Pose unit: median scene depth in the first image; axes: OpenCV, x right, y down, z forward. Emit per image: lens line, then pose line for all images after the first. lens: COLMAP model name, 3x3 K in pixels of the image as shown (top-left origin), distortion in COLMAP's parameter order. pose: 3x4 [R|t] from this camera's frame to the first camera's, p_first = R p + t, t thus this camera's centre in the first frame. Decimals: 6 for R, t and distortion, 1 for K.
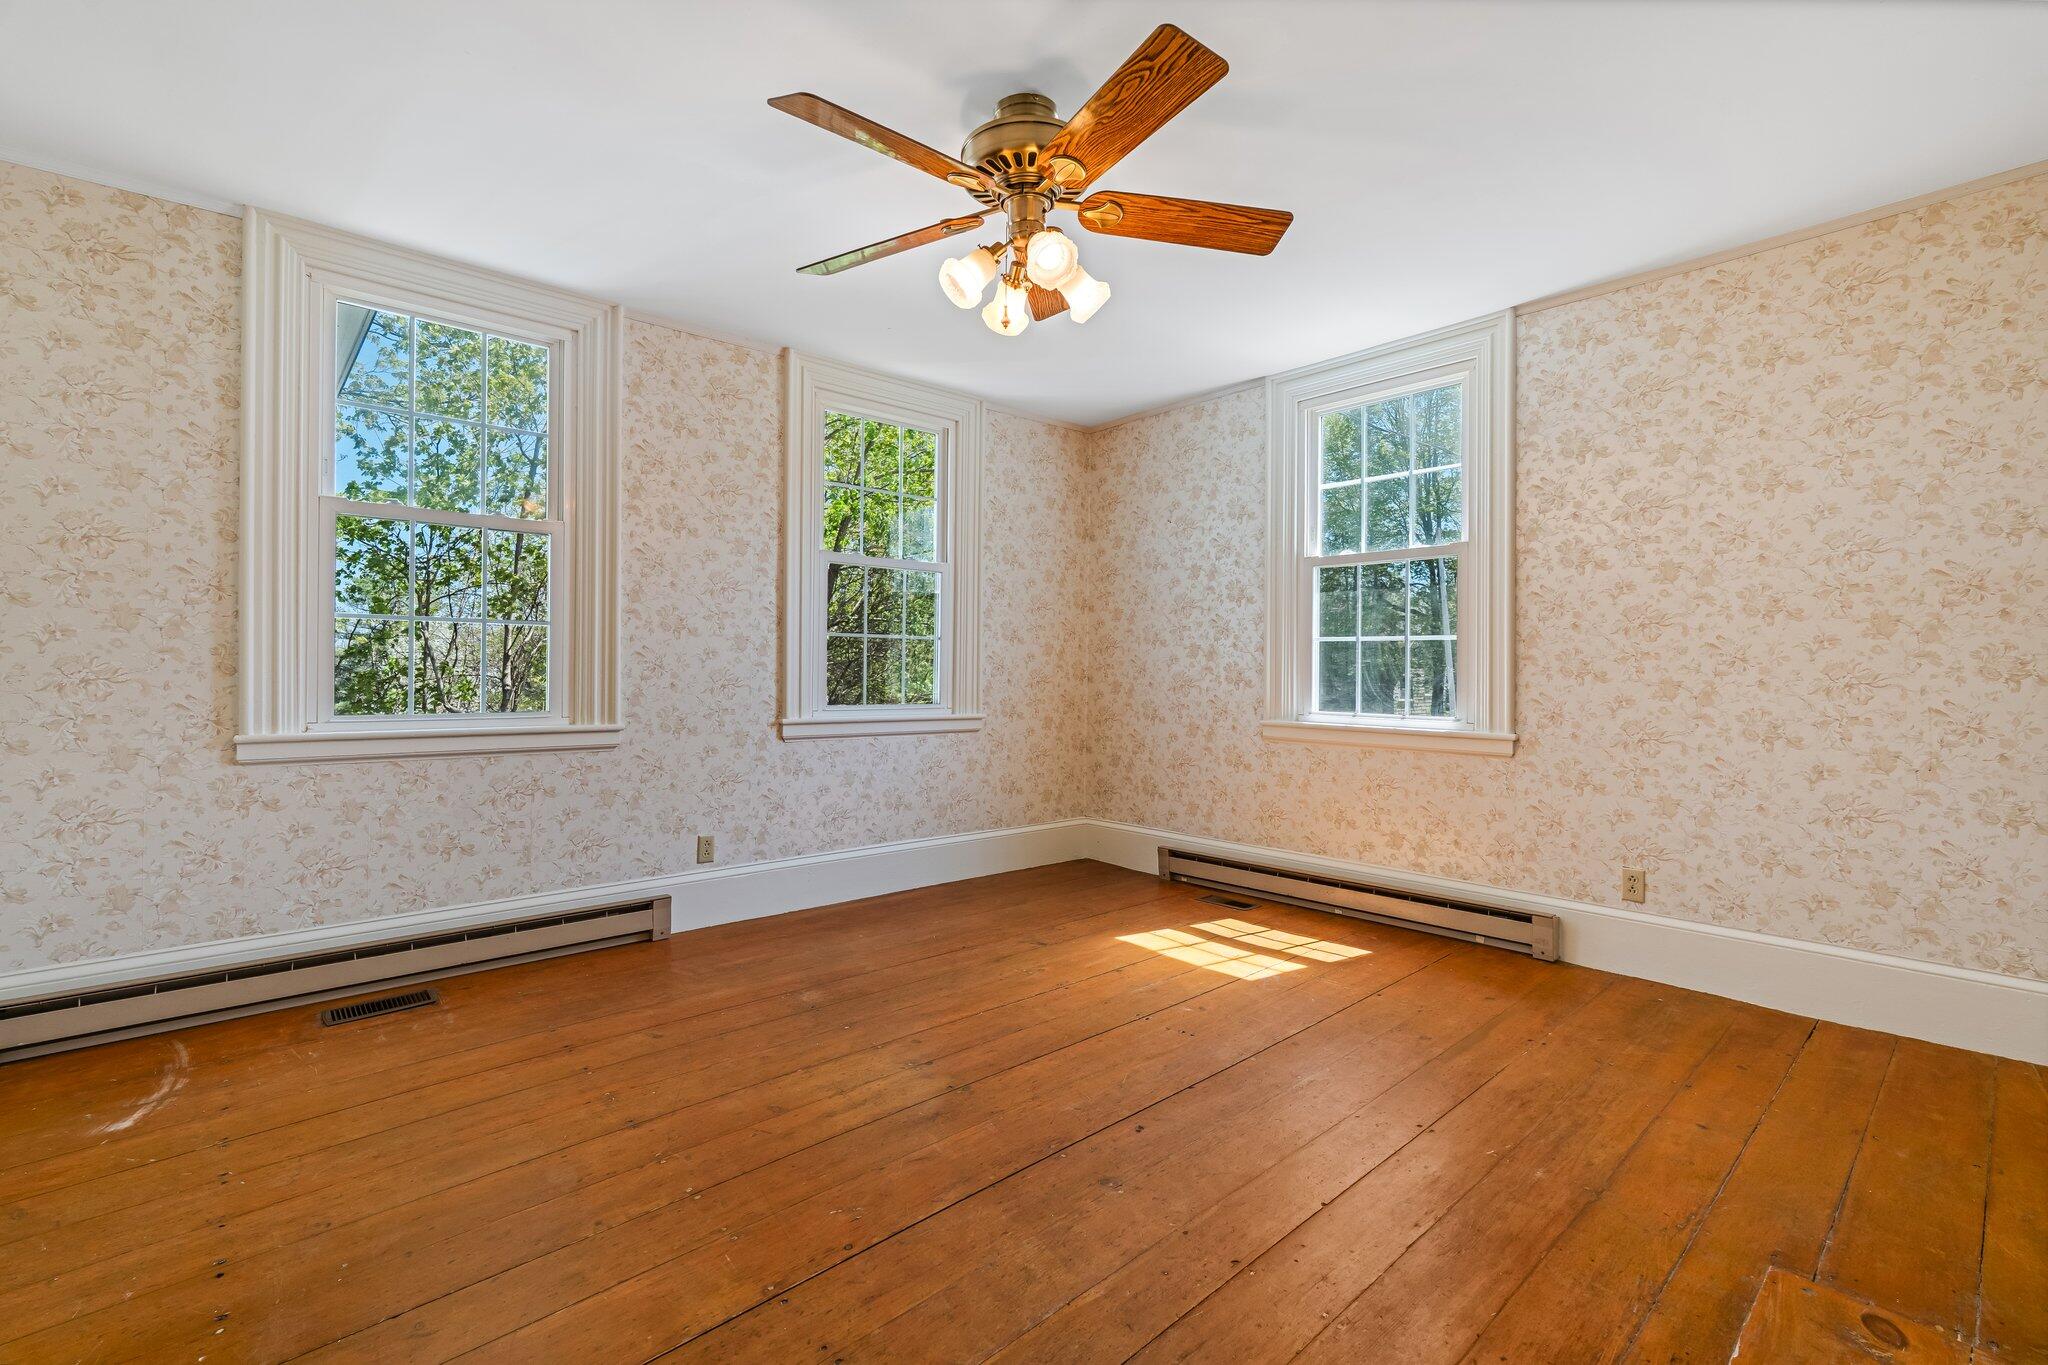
lens RADIAL K [[897.0, 0, 1016.5], [0, 897.0, 673.3], [0, 0, 1]] dist [-0.006415, 0.000486]
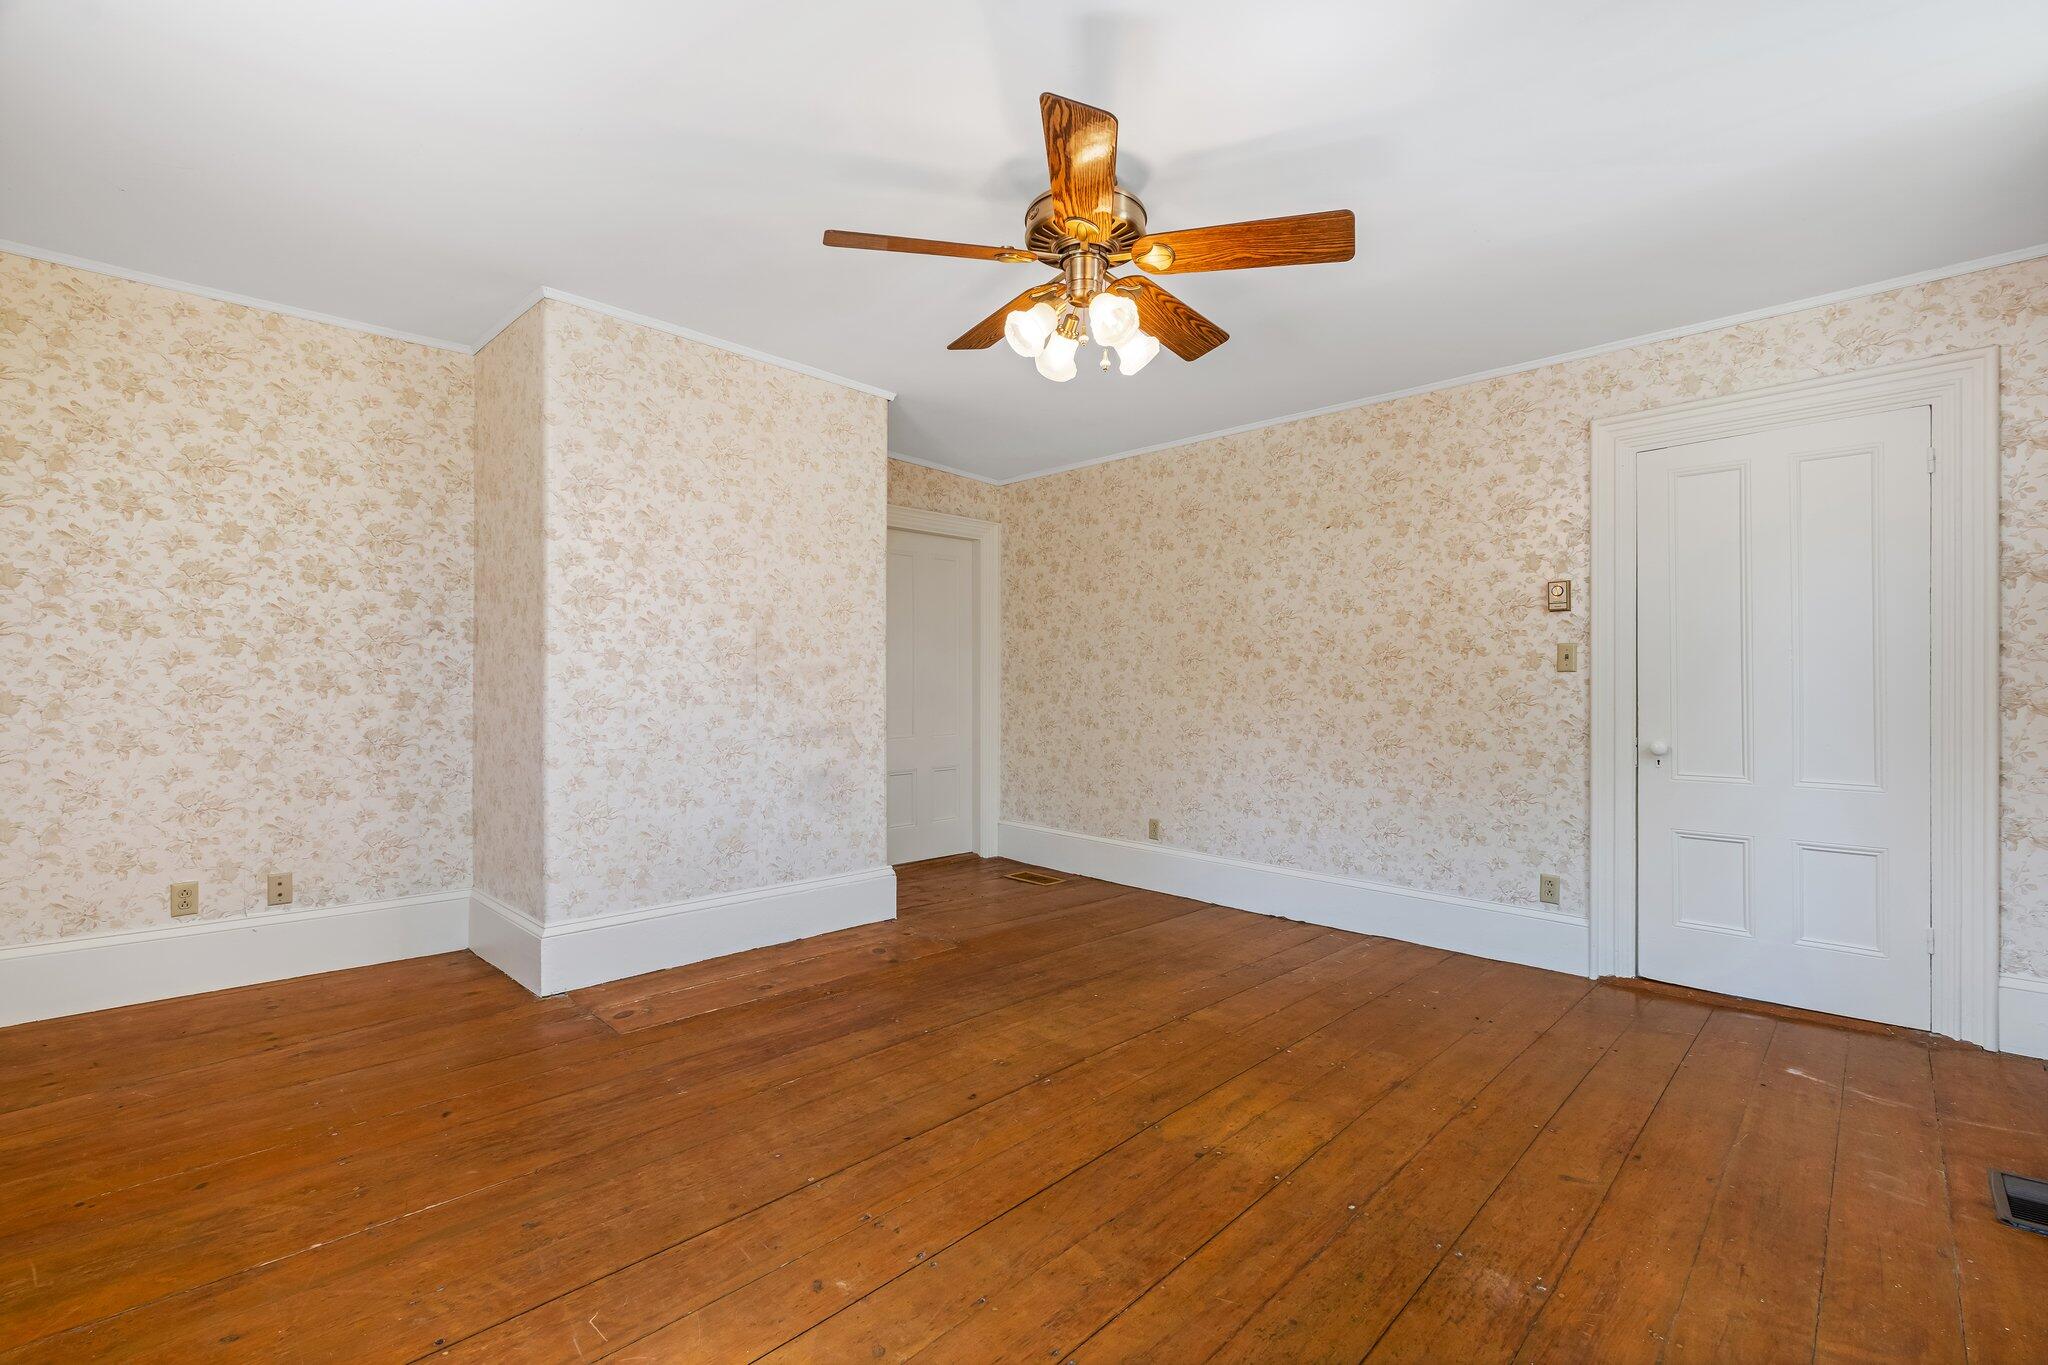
lens RADIAL K [[897.0, 0, 1023.5], [0, 897.0, 676.9], [0, 0, 1]] dist [-0.006415, 0.000486]
pose [[-0.996859, -0.014199, -0.077914, 0.157695], [-0.014584, 0.999884, 0.004370, -0.030860], [0.077843, 0.005493, -0.996951, 1.998860]]
